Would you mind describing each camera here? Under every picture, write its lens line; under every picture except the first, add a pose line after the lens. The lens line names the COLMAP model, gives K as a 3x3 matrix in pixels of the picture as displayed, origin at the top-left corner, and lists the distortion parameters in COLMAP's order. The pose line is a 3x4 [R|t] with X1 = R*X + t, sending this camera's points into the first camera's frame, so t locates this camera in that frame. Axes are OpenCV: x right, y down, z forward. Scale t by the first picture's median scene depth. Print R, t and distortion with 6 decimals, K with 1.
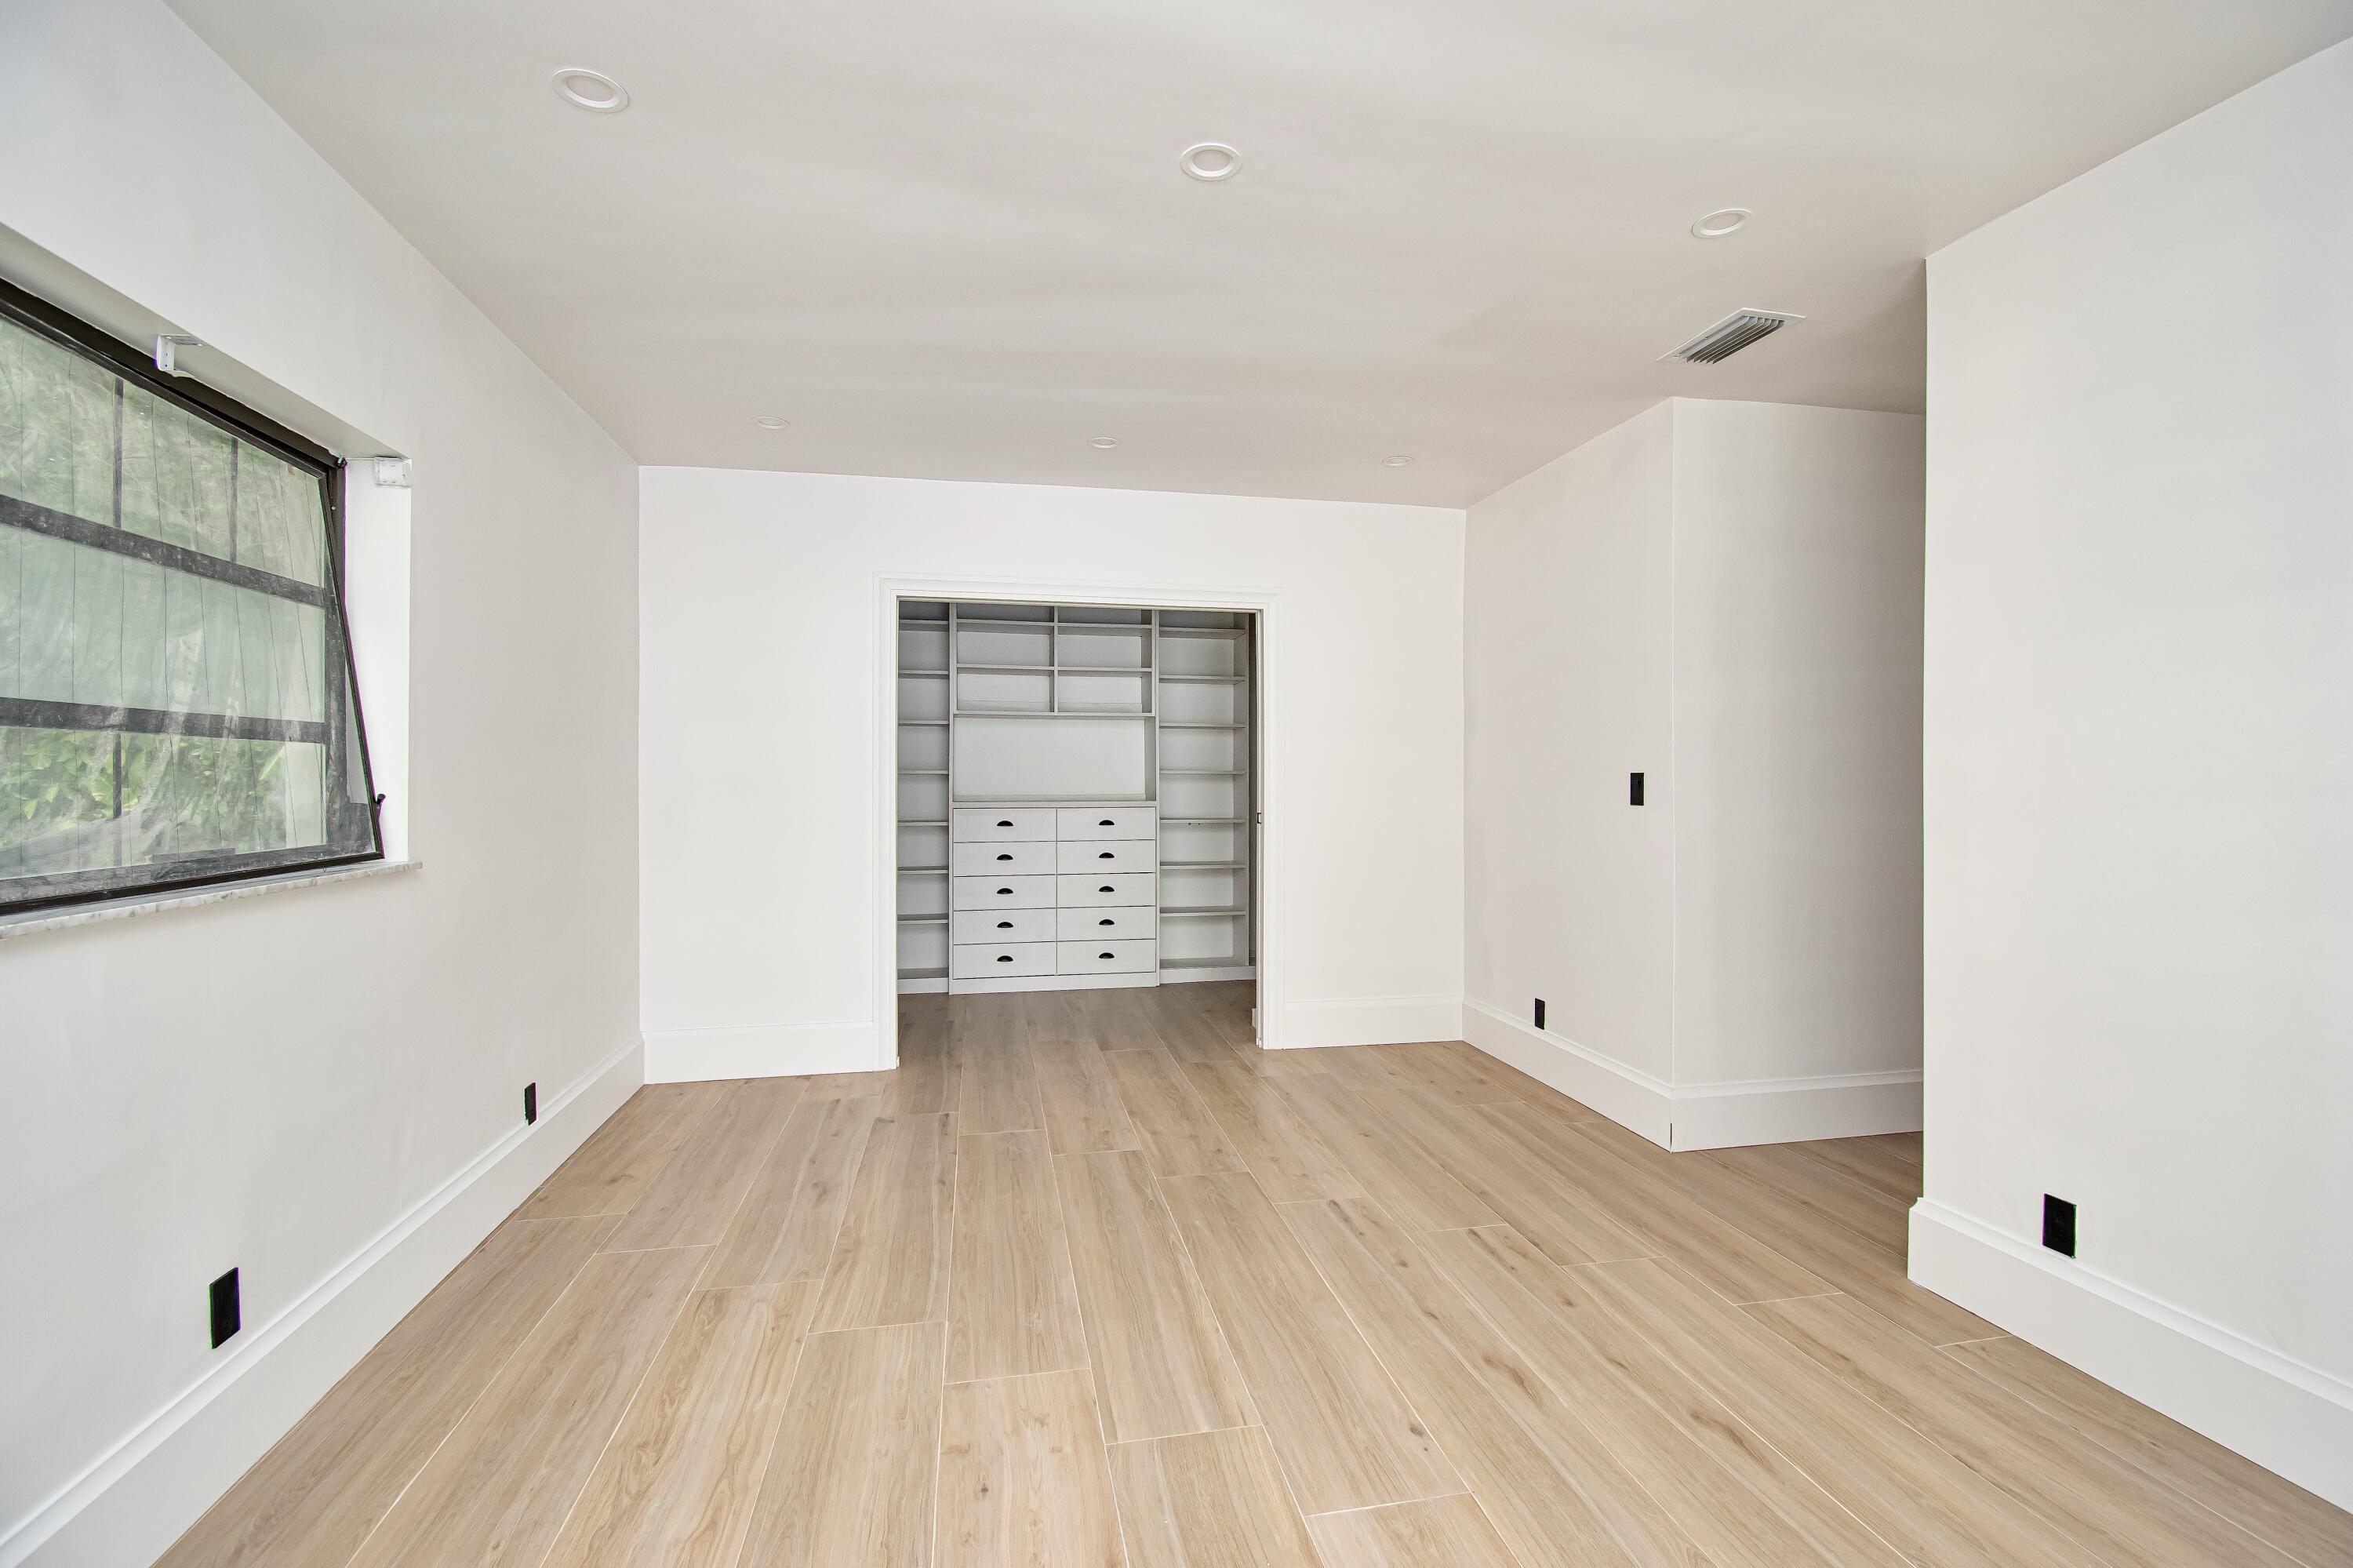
lens RADIAL K [[1056.3, 0, 1190.9], [0, 1056.3, 780.1], [0, 0, 1]] dist [0.006364, -0.016906]
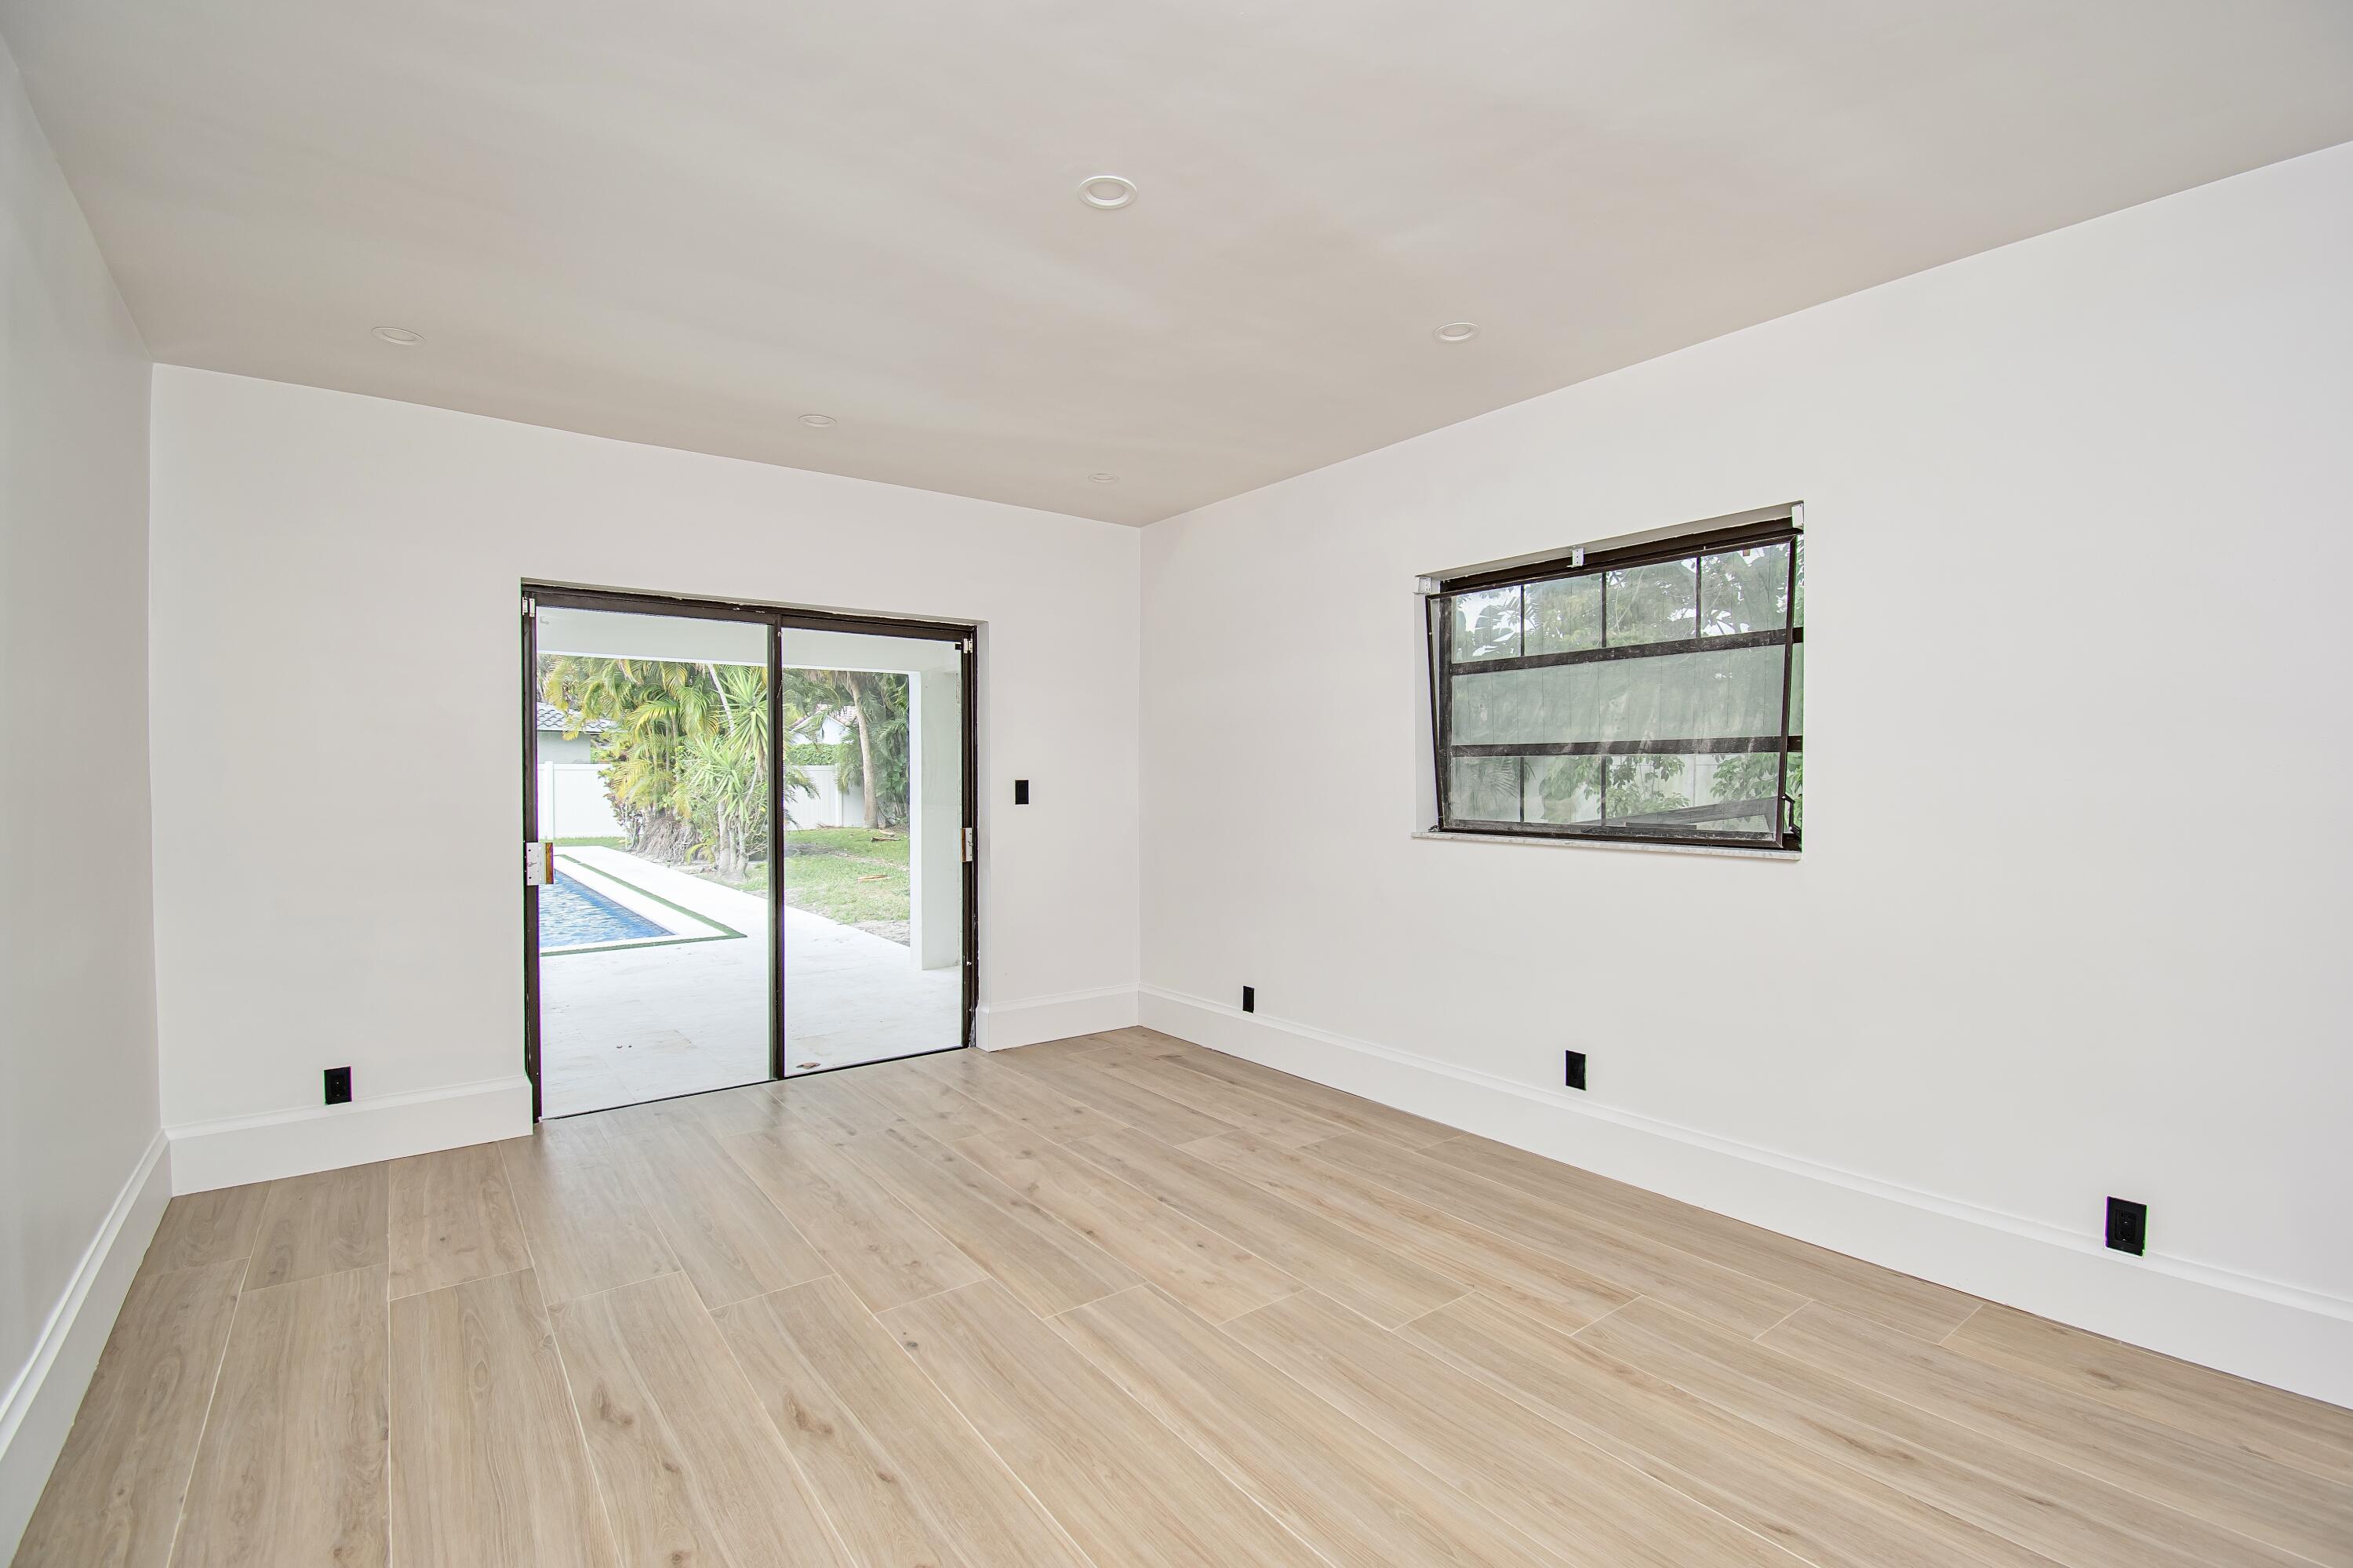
lens RADIAL K [[1056.3, 0, 1190.9], [0, 1056.3, 780.1], [0, 0, 1]] dist [0.006364, -0.016906]
pose [[-0.903225, 0.004228, -0.429146, 0.405528], [-0.000432, 0.999942, 0.010761, -0.016704], [0.429166, 0.009906, -0.903171, 2.039596]]
